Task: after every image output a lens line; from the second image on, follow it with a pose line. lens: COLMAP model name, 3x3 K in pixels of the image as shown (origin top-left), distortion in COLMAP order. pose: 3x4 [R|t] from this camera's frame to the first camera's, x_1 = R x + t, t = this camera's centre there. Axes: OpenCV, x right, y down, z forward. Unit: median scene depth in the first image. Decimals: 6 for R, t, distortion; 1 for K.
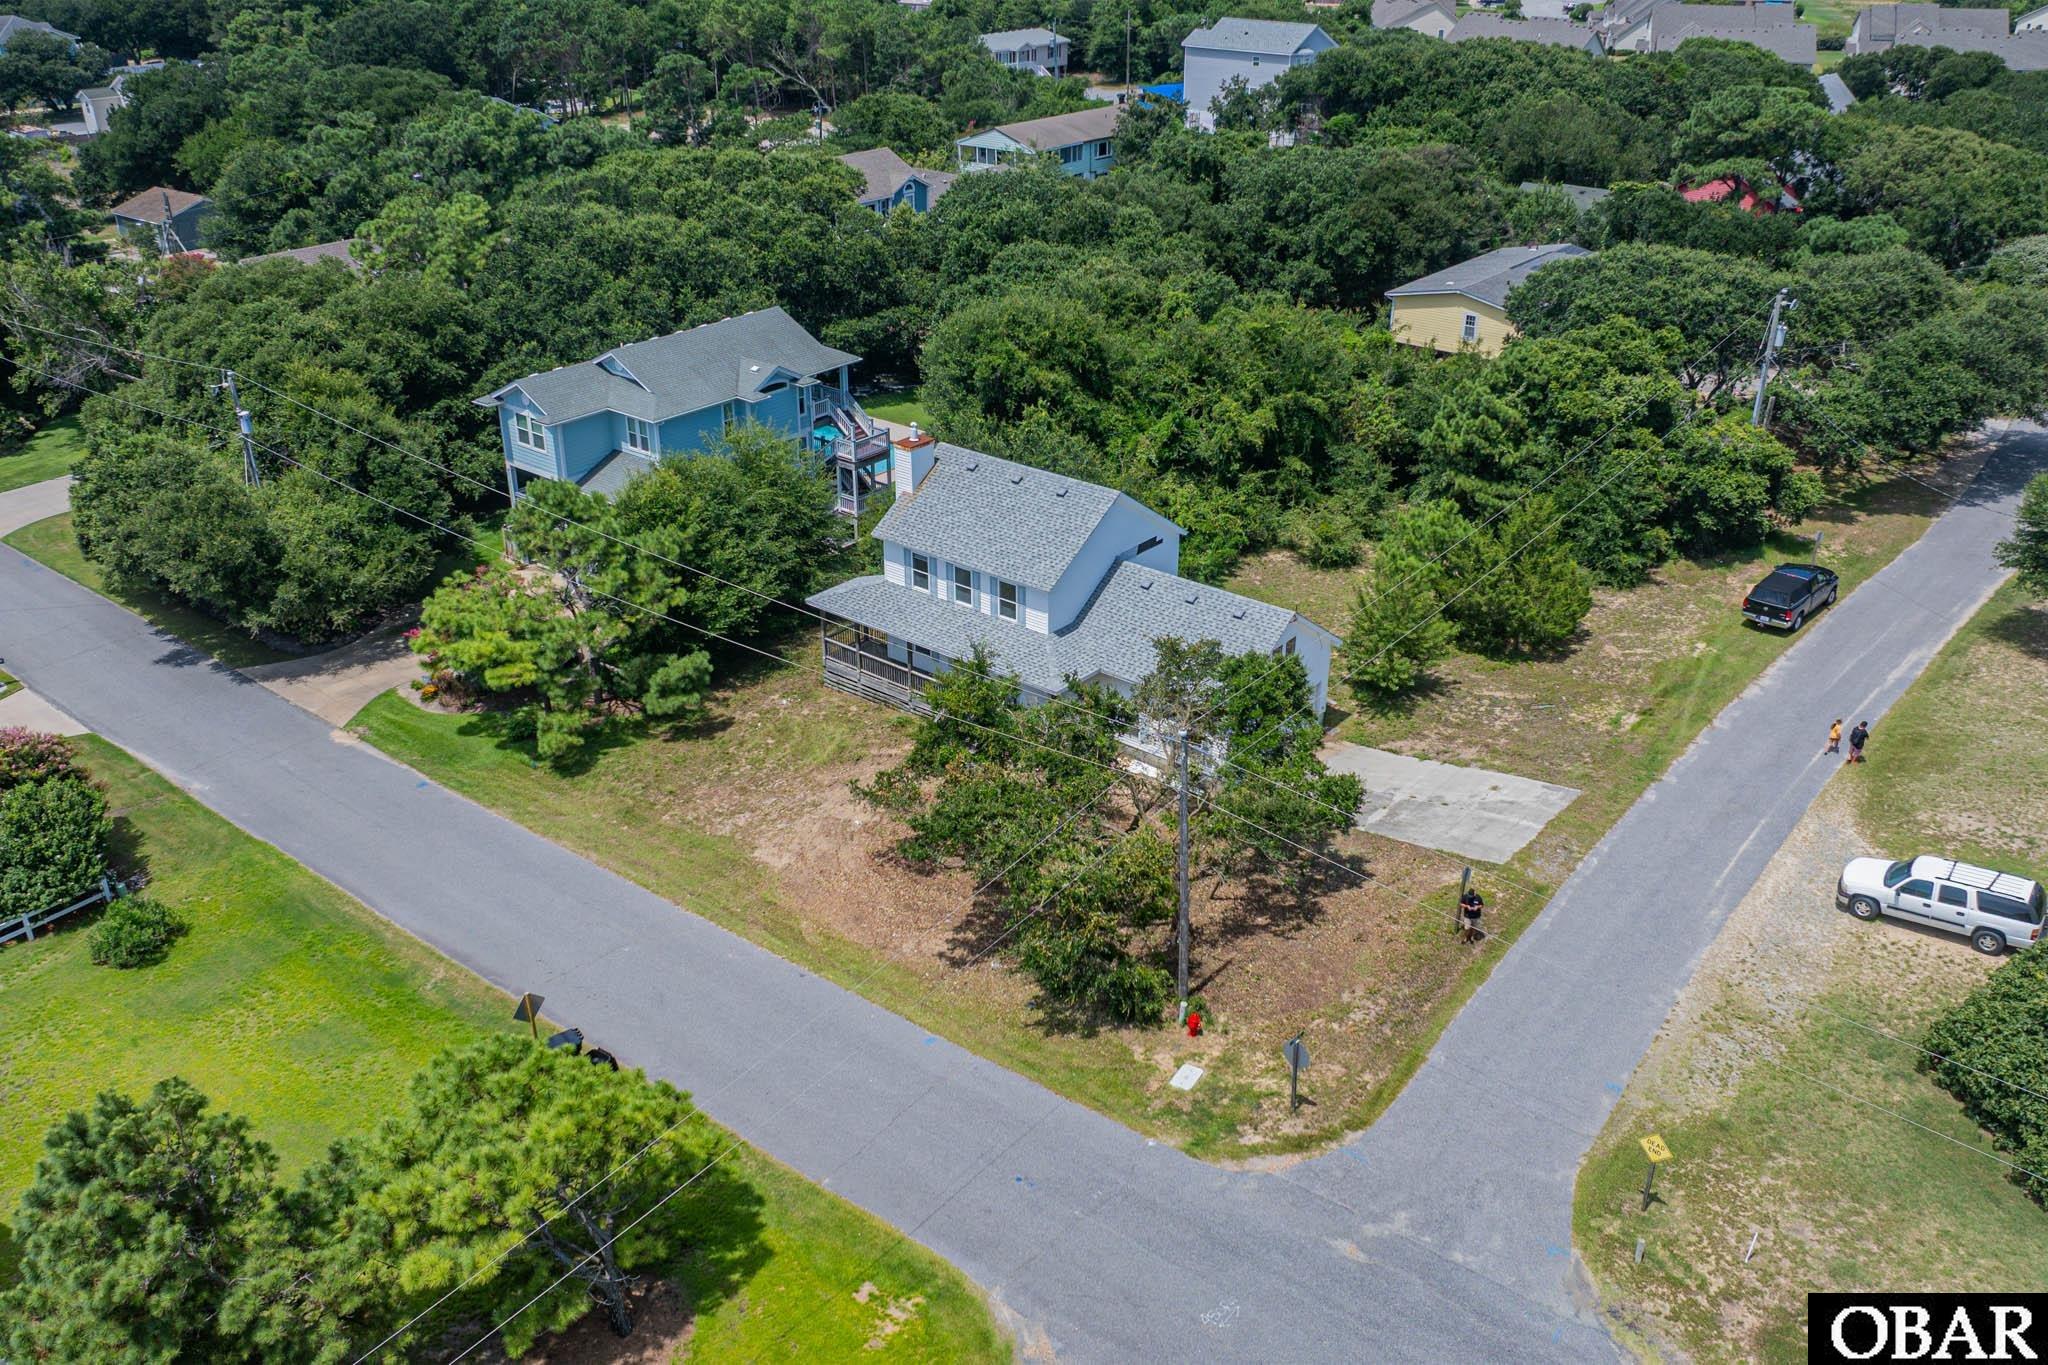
lens RADIAL K [[1718.1, 0, 1025.6], [0, 1718.1, 685.4], [0, 0, 1]] dist [-0.003237, 0.009668]
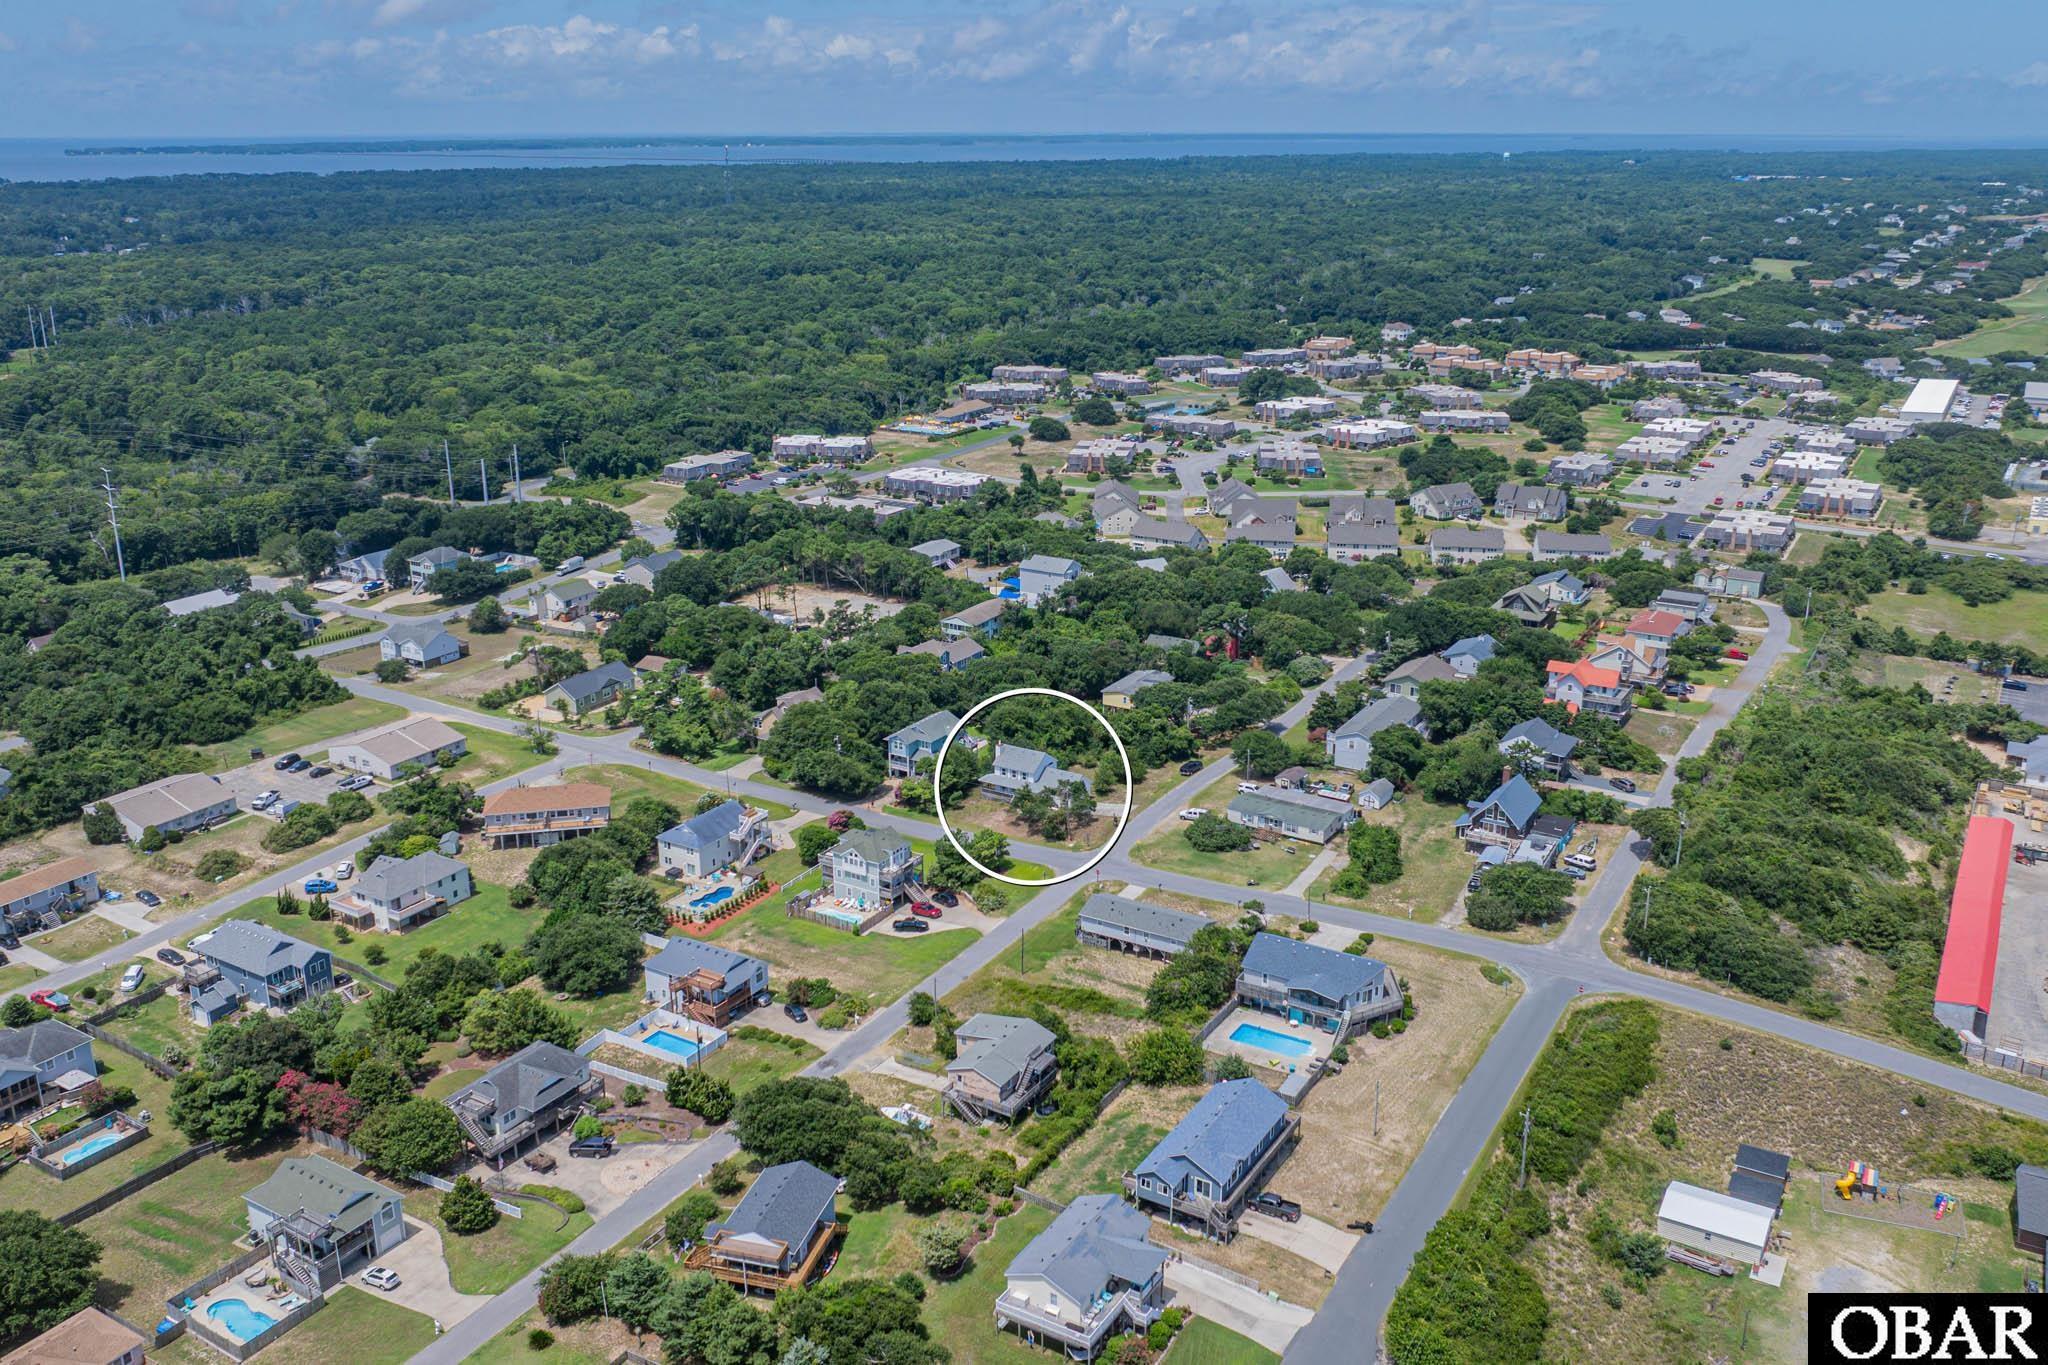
lens RADIAL K [[1718.1, 0, 1025.1], [0, 1718.1, 680.4], [0, 0, 1]] dist [-0.003237, 0.009668]
pose [[0.990359, -0.045789, 0.130740, -0.544358], [0.064573, 0.987576, -0.143260, 0.327675], [-0.122555, 0.150321, 0.981012, -3.289619]]
